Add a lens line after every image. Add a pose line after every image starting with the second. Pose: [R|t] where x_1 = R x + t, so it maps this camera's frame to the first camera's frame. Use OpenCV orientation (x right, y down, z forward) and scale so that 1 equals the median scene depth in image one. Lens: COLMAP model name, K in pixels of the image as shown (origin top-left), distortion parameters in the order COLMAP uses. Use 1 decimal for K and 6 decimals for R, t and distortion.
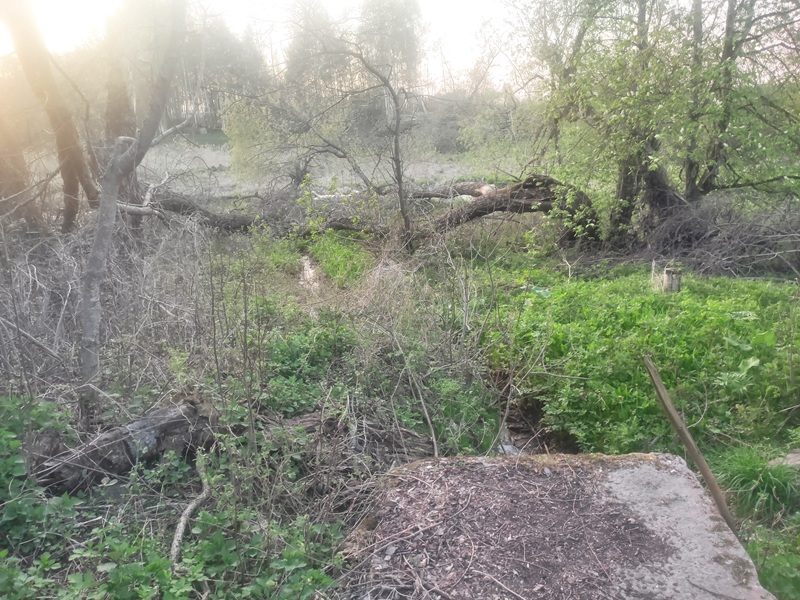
lens RADIAL K [[572.0, 0, 400.0], [0, 572.0, 300.0], [0, 0, 1]] dist [0.003775, 0.001106]
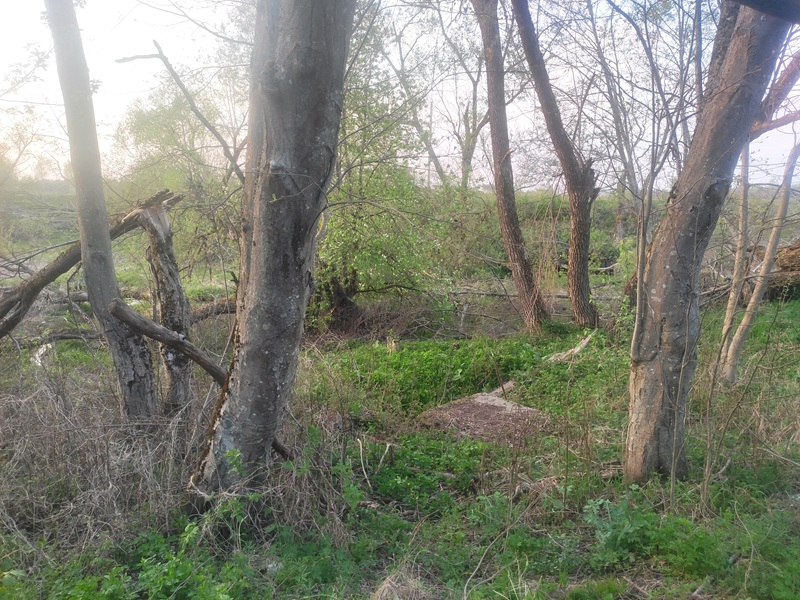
lens RADIAL K [[572.0, 0, 400.0], [0, 572.0, 300.0], [0, 0, 1]] dist [0.003775, 0.001106]
pose [[0.711787, -0.047050, 0.700818, -0.554154], [0.143788, 0.986384, -0.079818, -0.016835], [-0.687521, 0.157583, 0.708861, -0.289217]]
